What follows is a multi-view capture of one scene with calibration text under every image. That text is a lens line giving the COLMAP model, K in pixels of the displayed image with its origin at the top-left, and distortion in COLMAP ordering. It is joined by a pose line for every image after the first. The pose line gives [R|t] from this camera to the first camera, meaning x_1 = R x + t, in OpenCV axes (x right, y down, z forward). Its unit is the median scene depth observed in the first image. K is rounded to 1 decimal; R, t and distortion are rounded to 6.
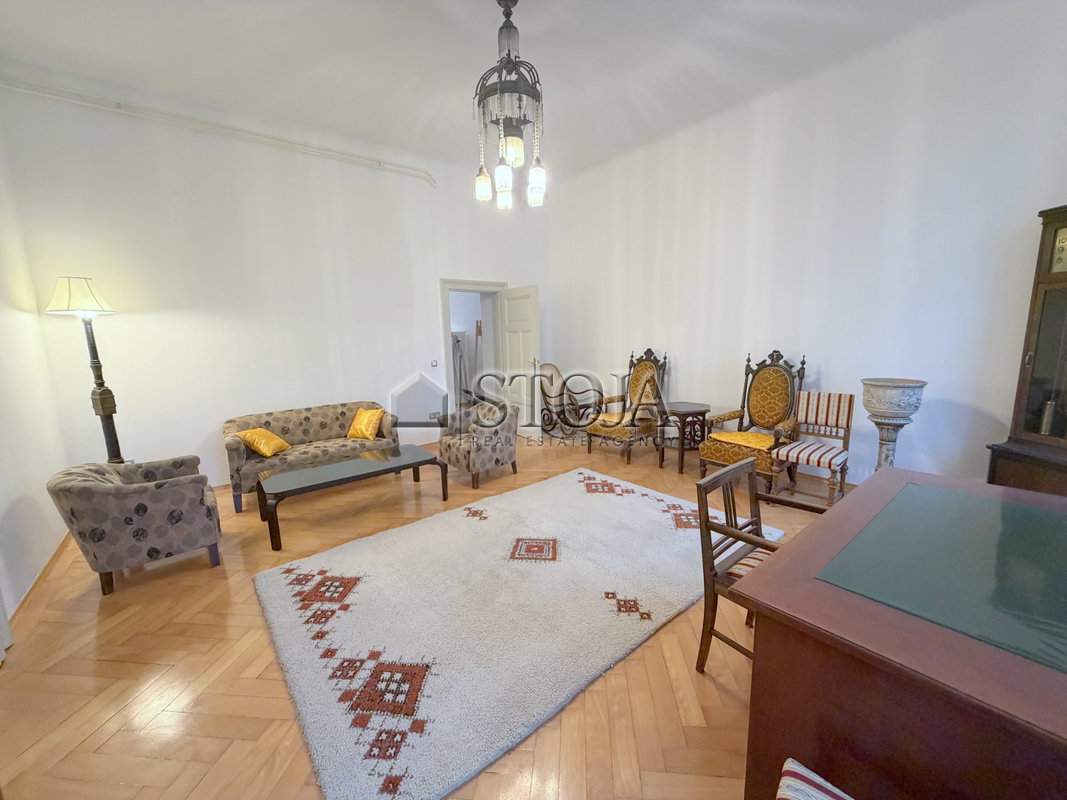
lens RADIAL K [[425.1, 0, 531.6], [0, 425.1, 400.8], [0, 0, 1]] dist [0.001774, -0.000394]
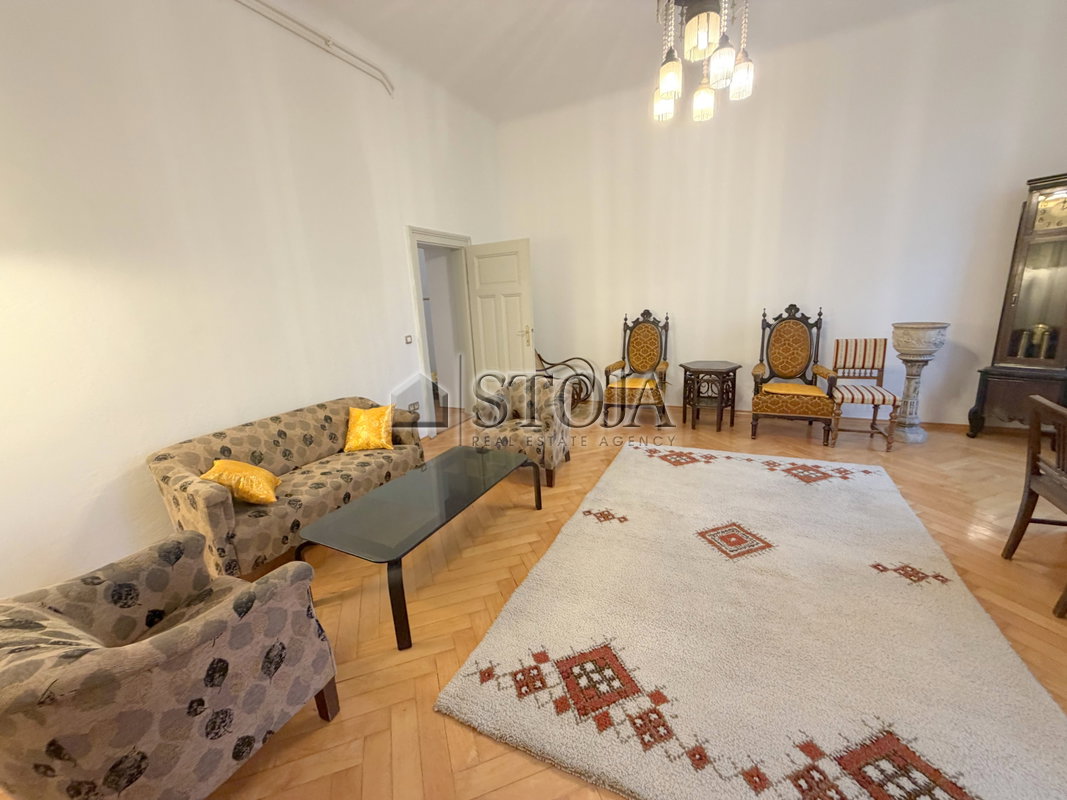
lens RADIAL K [[425.1, 0, 534.2], [0, 425.1, 400.5], [0, 0, 1]] dist [0.001774, -0.000394]
pose [[0.906587, -0.118211, 0.405125, -0.546393], [0.095278, 0.992515, 0.076393, -0.024913], [-0.411123, -0.030658, 0.911064, 0.327573]]
